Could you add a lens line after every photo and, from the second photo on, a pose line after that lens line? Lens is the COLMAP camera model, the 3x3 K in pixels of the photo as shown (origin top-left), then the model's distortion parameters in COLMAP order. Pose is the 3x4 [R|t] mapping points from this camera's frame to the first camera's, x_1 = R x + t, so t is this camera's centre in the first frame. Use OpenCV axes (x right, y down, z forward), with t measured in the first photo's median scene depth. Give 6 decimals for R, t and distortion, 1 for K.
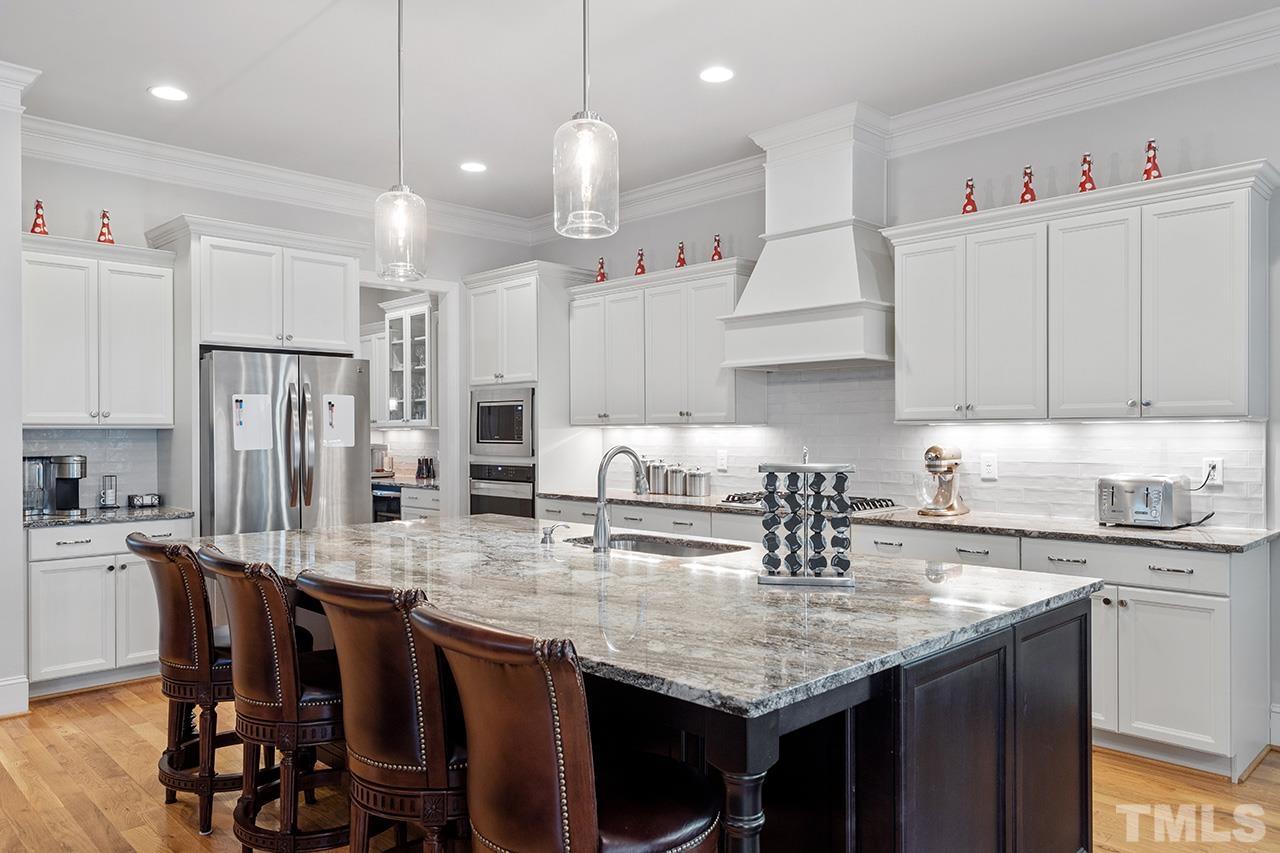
lens RADIAL K [[882.1, 0, 640.0], [0, 882.1, 426.5], [0, 0, 1]] dist [-0.001625, -0.001034]
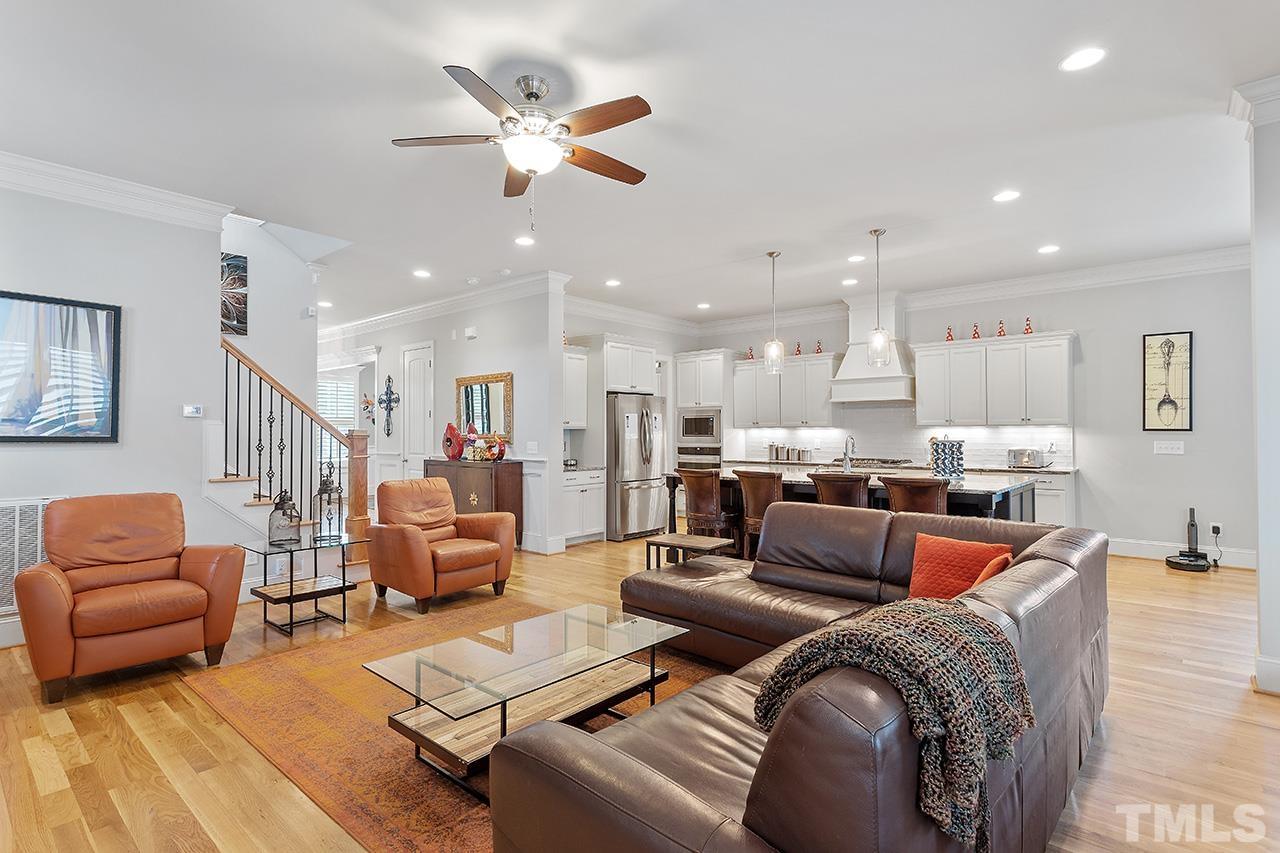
lens RADIAL K [[616.0, 0, 640.8], [0, 616.0, 414.3], [0, 0, 1]] dist [0.000667, 0.000129]
pose [[0.997159, 0.002445, 0.075283, -0.516410], [-0.000704, 0.999732, -0.023142, 0.001554], [-0.075319, 0.023023, 0.996894, -0.532928]]
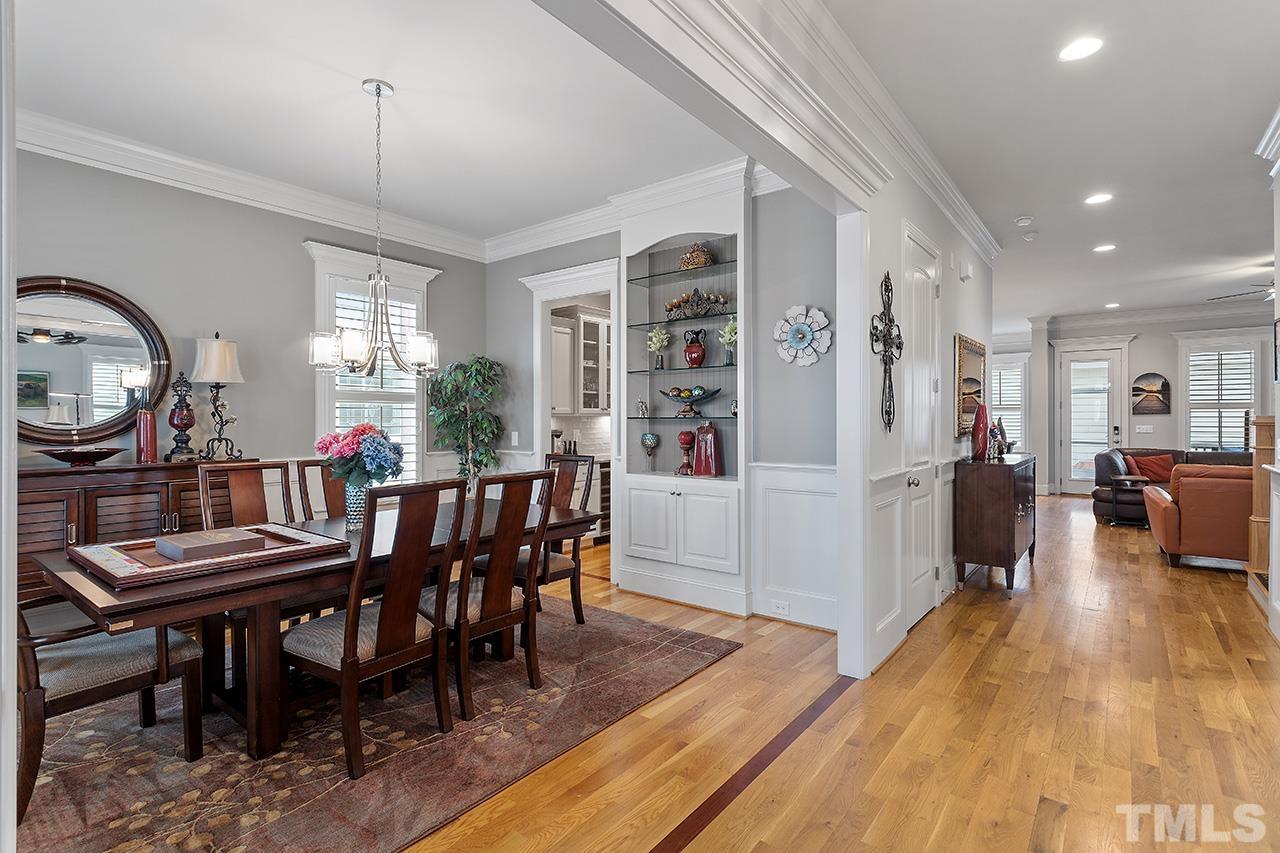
lens RADIAL K [[616.0, 0, 640.8], [0, 616.0, 414.3], [0, 0, 1]] dist [0.000667, 0.000129]
pose [[-0.121193, 0.008746, 0.992590, -1.759950], [-0.004406, 0.999947, -0.009349, 0.013115], [-0.992619, -0.005507, -0.121148, 1.656014]]
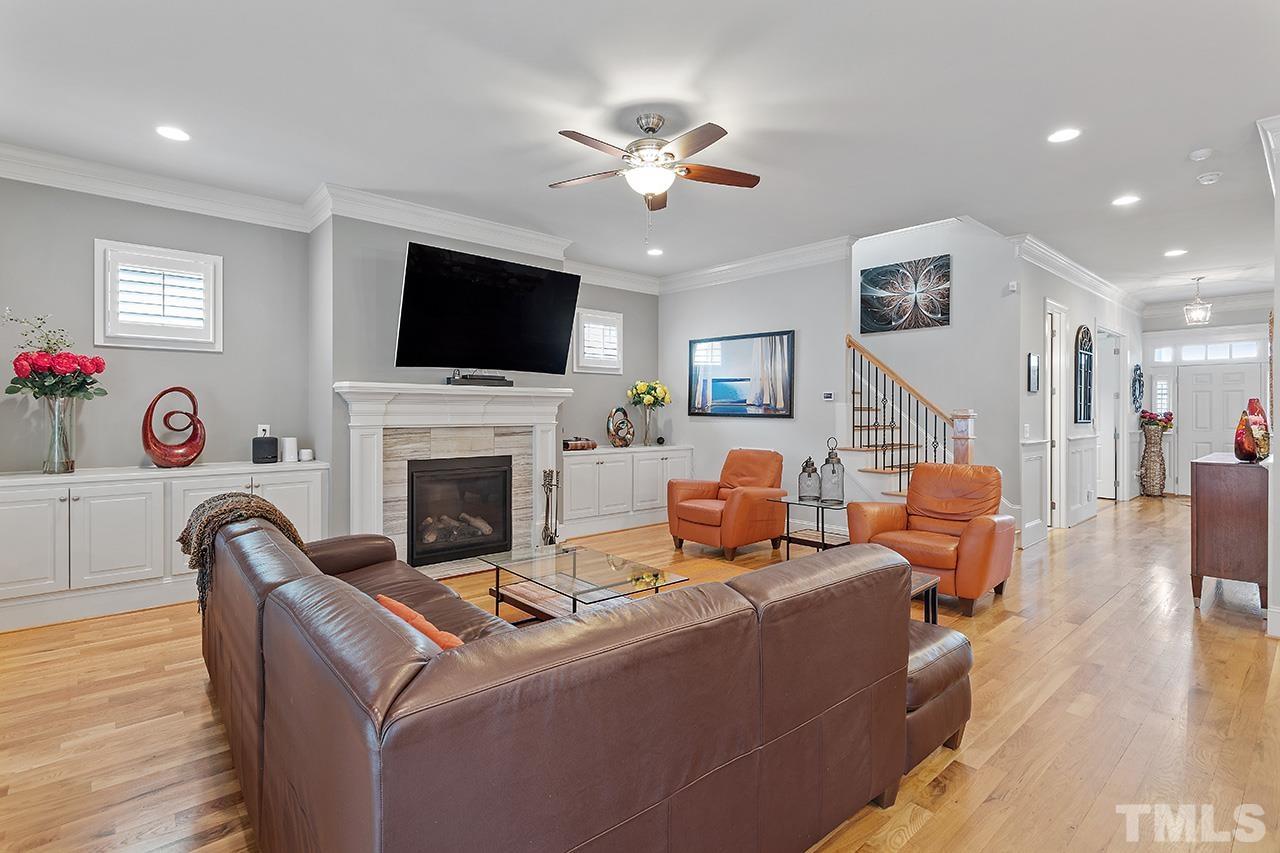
lens RADIAL K [[616.0, 0, 640.8], [0, 616.0, 414.3], [0, 0, 1]] dist [0.000667, 0.000129]
pose [[-0.050992, 0.007952, -0.998667, 0.145495], [0.003157, 0.999965, 0.007801, 0.000722], [0.998694, -0.002755, -0.051015, 0.098356]]
